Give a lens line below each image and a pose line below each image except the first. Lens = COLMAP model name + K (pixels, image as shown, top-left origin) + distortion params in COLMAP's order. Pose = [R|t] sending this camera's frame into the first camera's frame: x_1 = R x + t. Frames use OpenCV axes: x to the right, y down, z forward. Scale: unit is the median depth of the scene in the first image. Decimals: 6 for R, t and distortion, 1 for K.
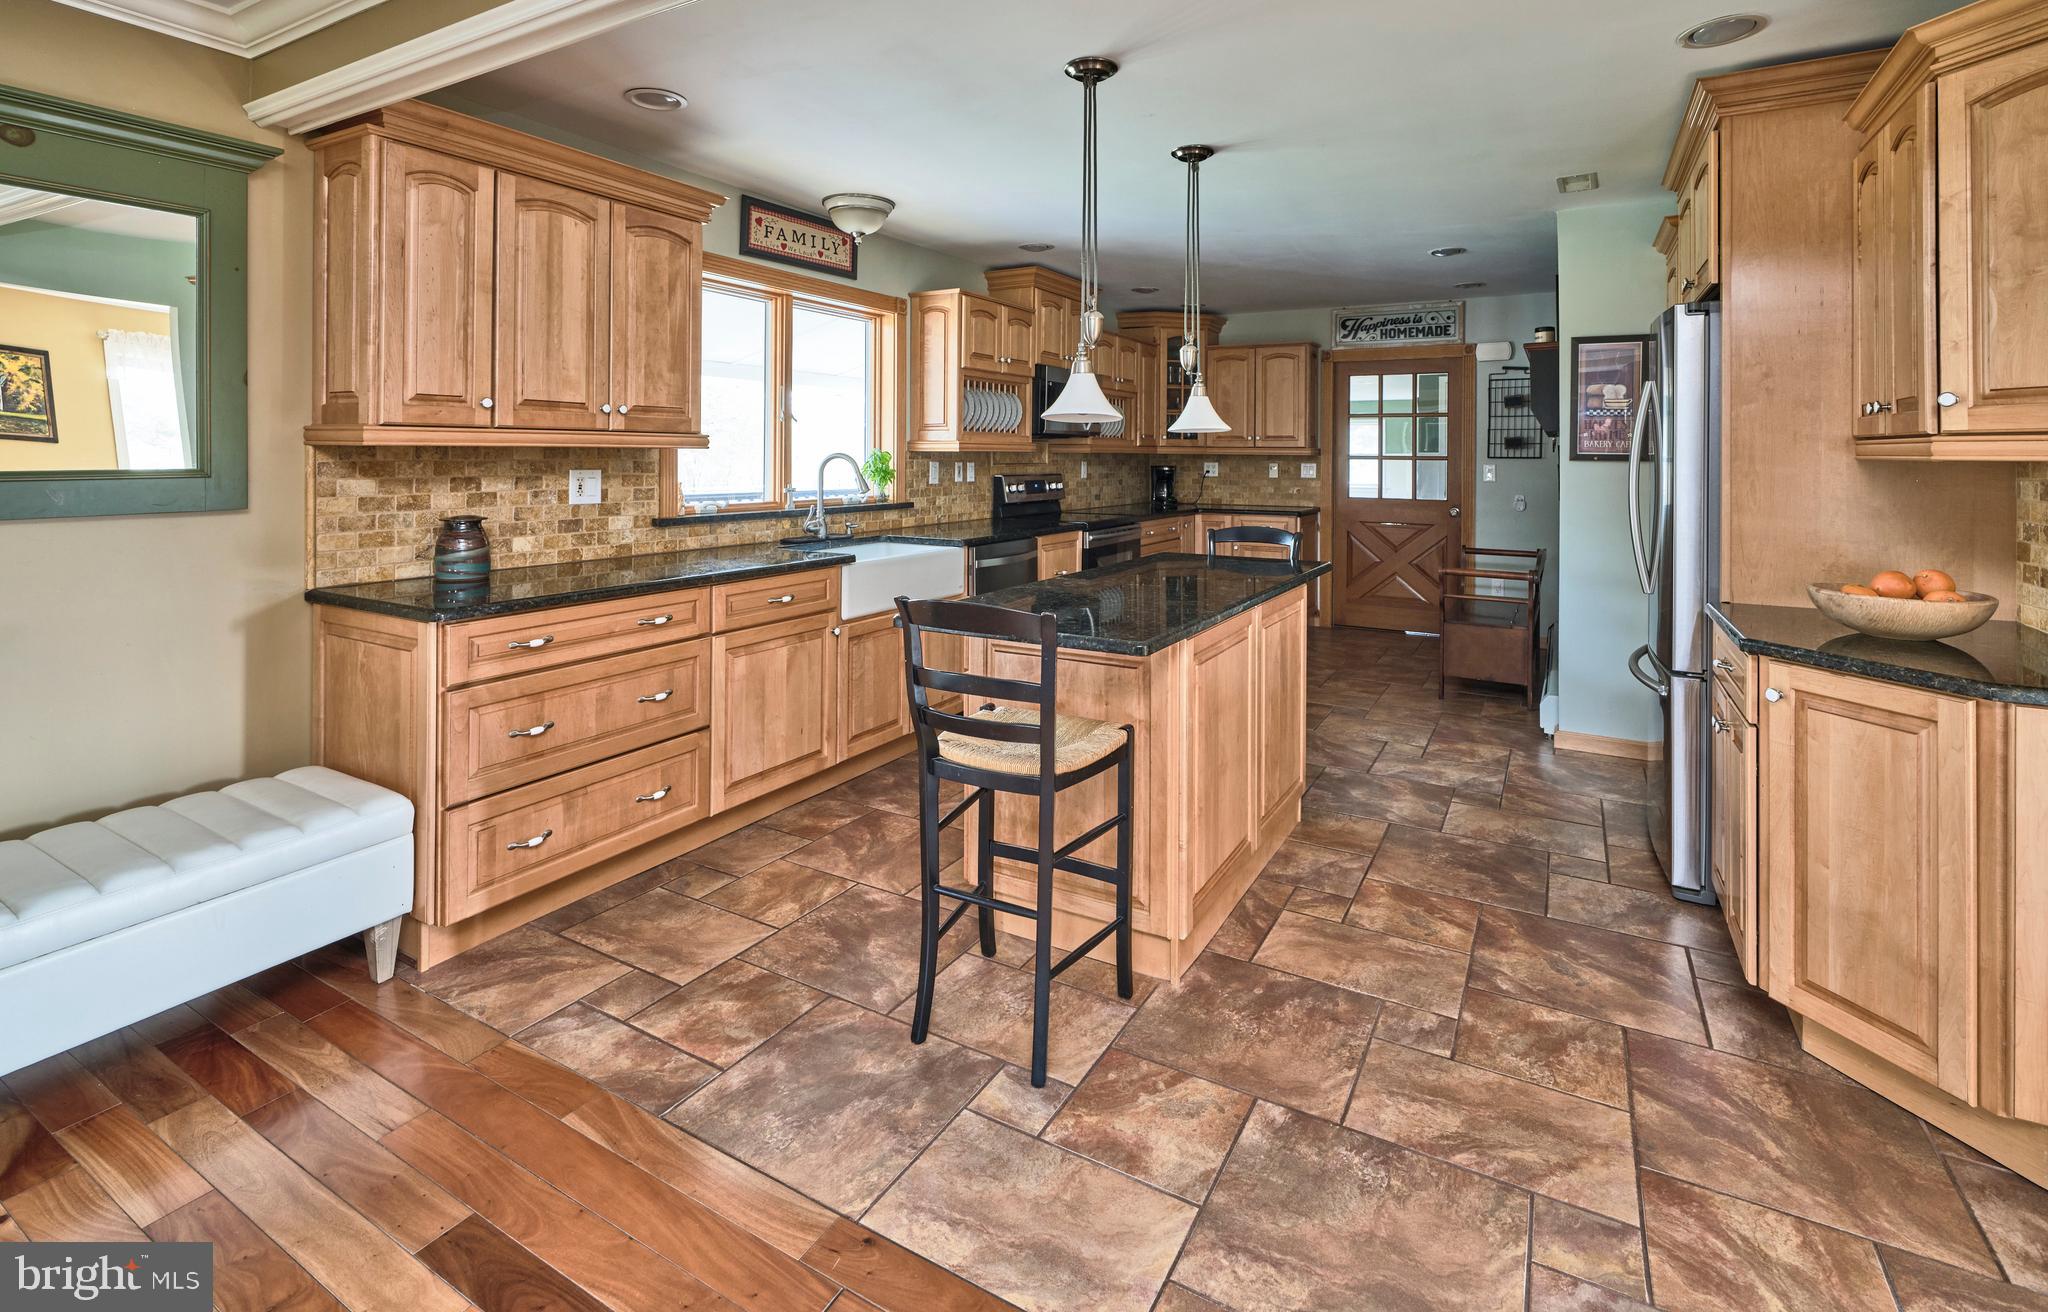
lens RADIAL K [[943.8, 0, 1036.2], [0, 943.8, 449.4], [0, 0, 1]] dist [-0.002827, 0.000821]
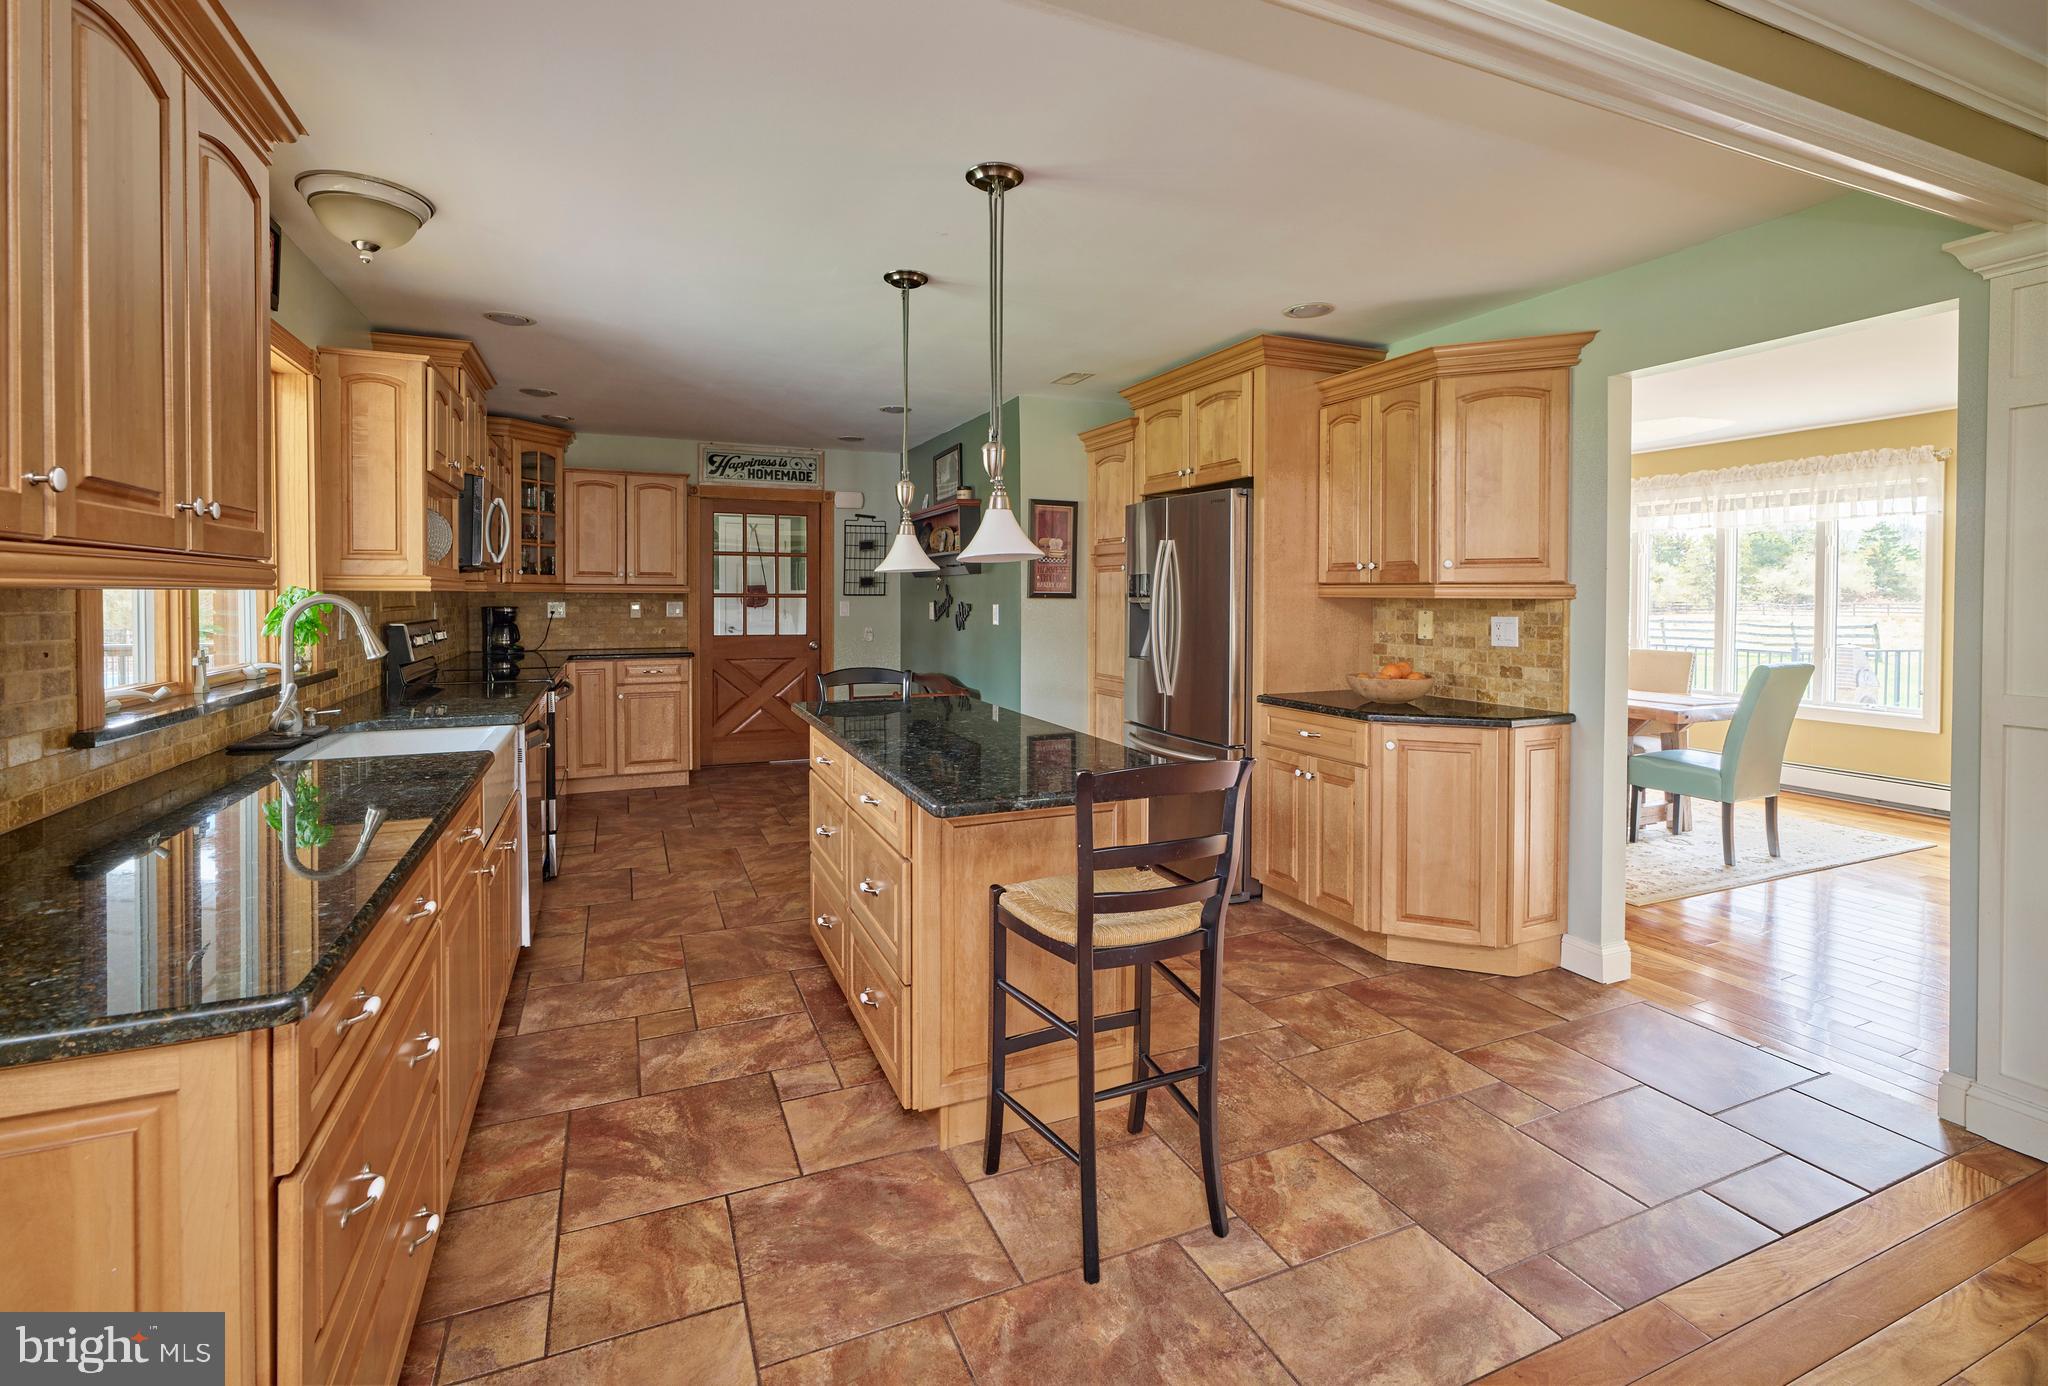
lens RADIAL K [[923.1, 0, 1011.2], [0, 923.1, 605.7], [0, 0, 1]] dist [-0.000228, 0.000368]
pose [[0.601973, -0.014217, 0.798390, -0.745315], [-0.003596, 0.999783, 0.020515, -0.005270], [-0.798508, -0.015220, 0.601791, 0.500280]]
